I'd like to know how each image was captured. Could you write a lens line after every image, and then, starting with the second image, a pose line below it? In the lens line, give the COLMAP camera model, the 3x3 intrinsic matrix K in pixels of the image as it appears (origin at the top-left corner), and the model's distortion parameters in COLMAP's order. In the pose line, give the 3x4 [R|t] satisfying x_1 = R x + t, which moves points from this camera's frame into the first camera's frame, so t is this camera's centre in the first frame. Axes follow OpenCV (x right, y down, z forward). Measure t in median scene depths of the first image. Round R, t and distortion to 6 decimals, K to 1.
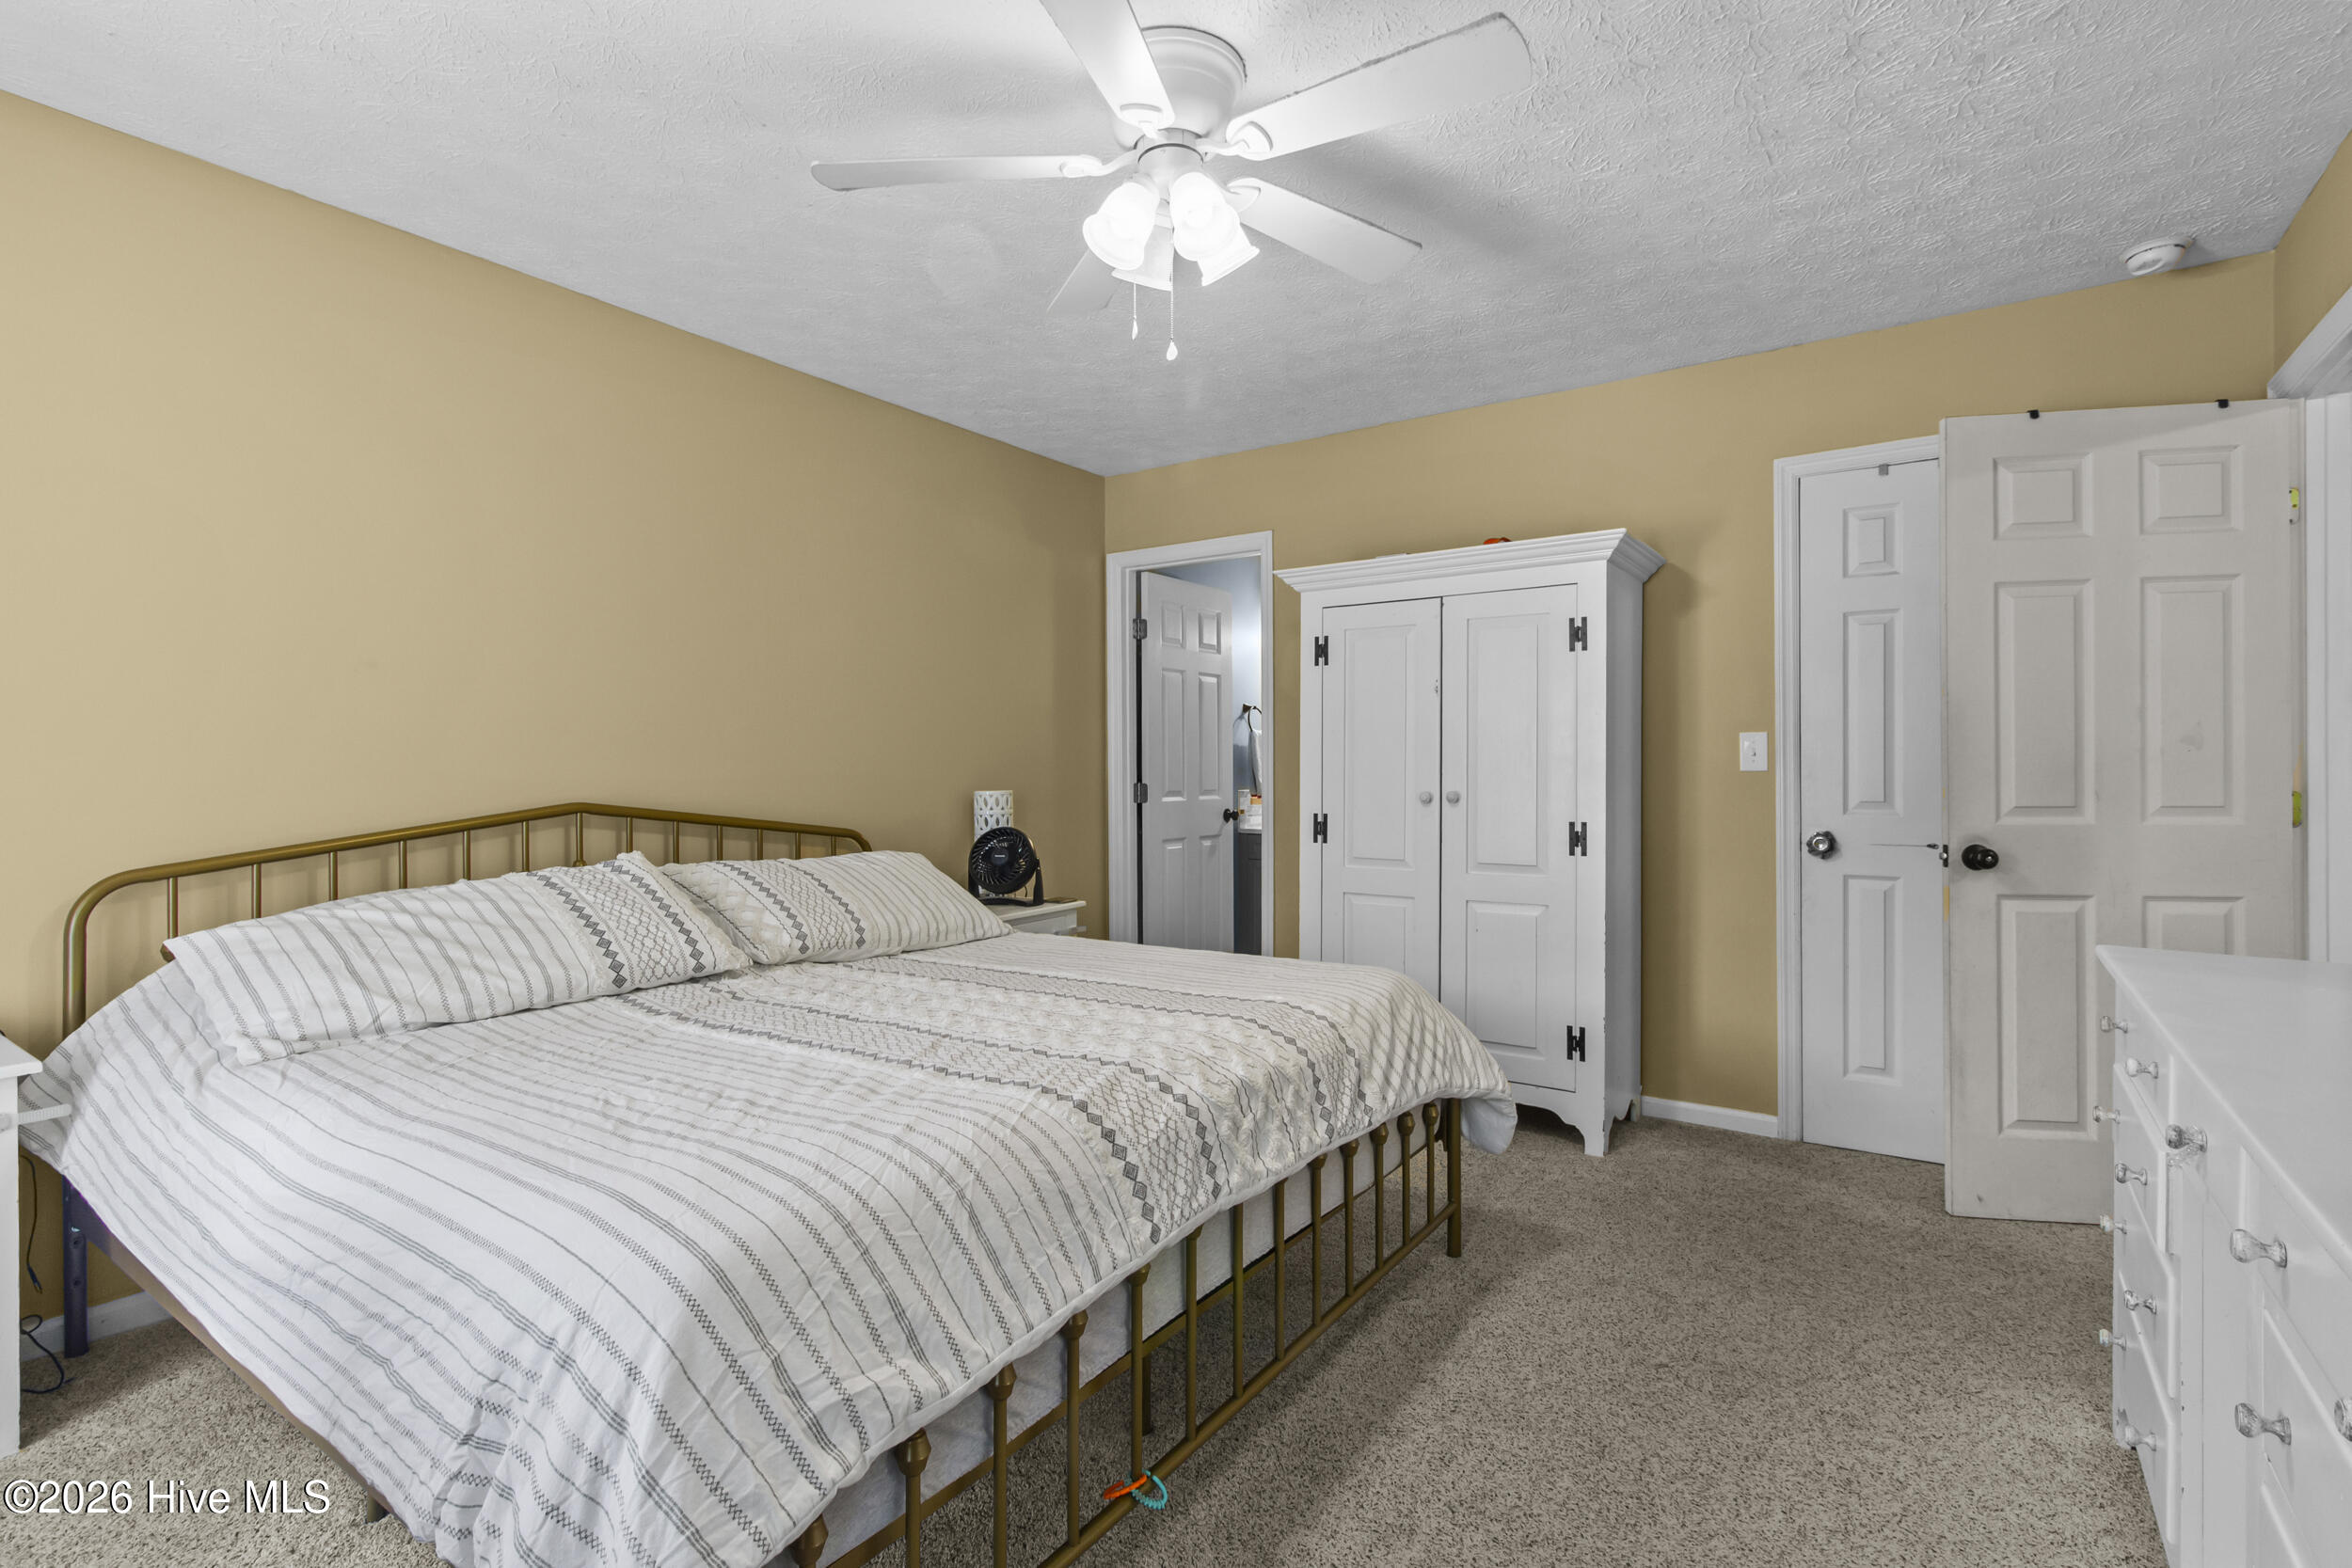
lens RADIAL K [[1088.3, 0, 1174.8], [0, 1088.3, 781.3], [0, 0, 1]] dist [0.000034, -0.000156]
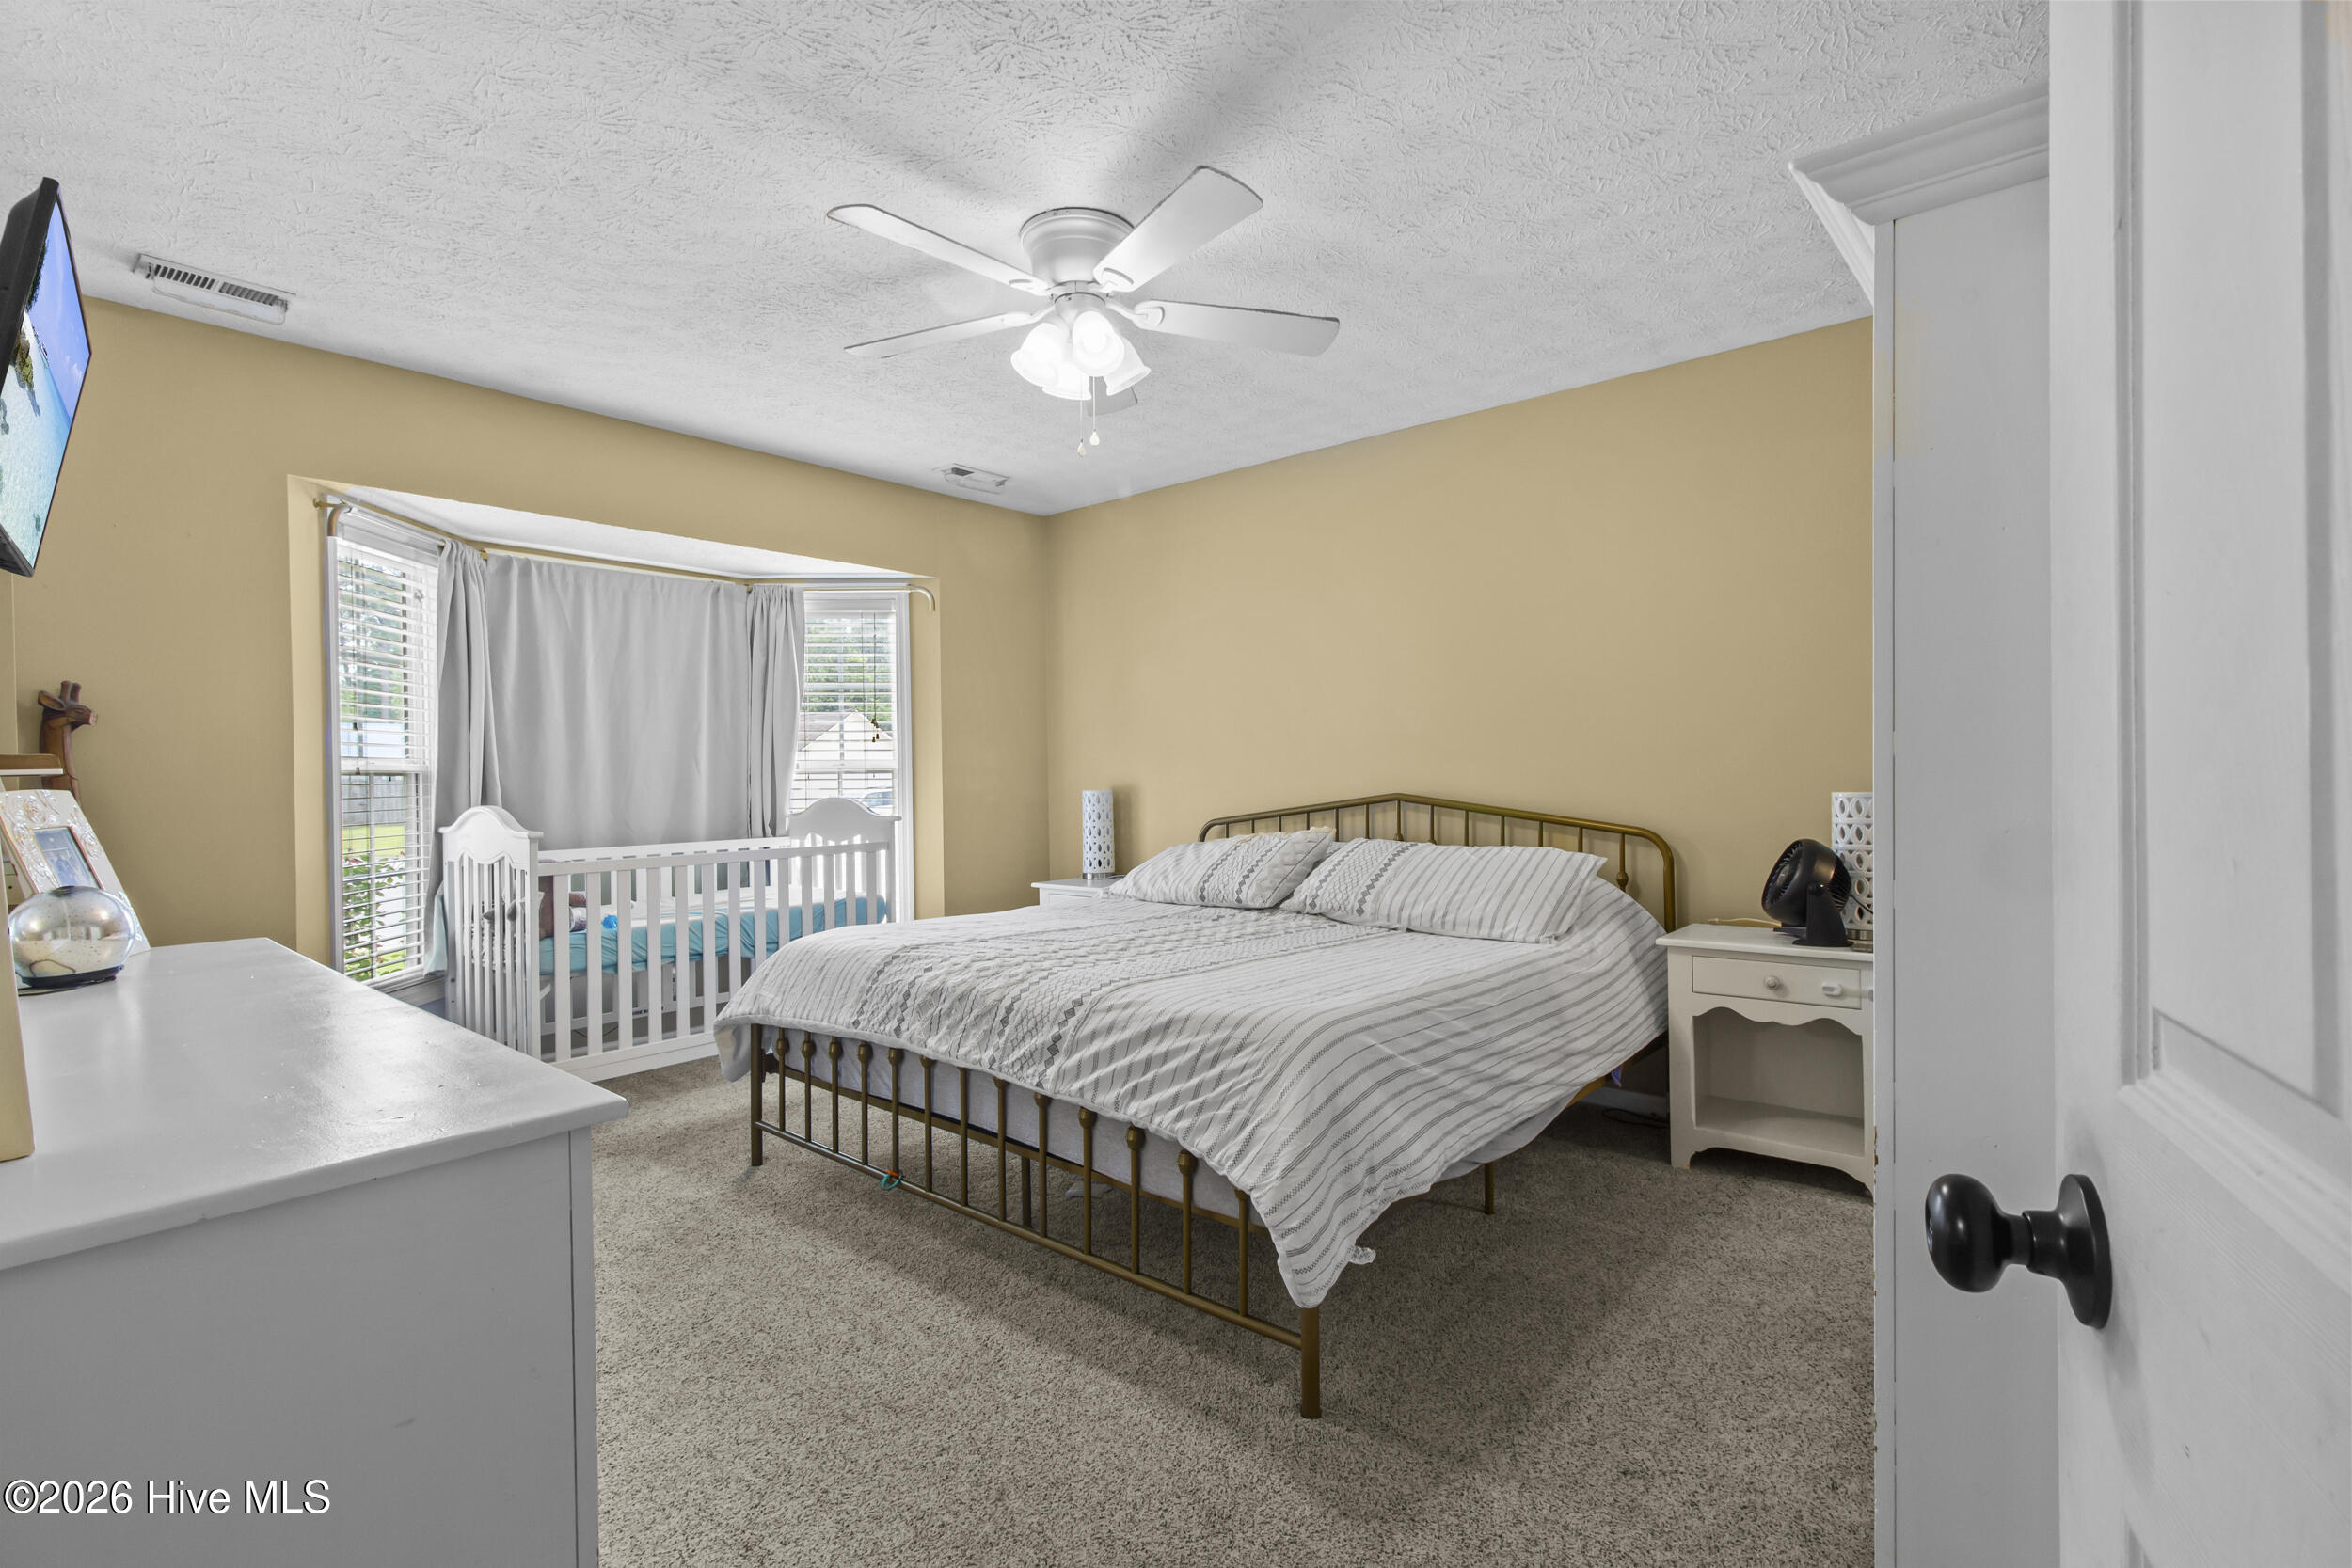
lens RADIAL K [[1088.3, 0, 1174.8], [0, 1088.3, 781.3], [0, 0, 1]] dist [0.000034, -0.000156]
pose [[-0.102784, 0.009494, -0.994658, 1.229999], [0.000572, 0.999955, 0.009485, -0.011499], [0.994703, 0.000406, -0.102785, 1.199327]]
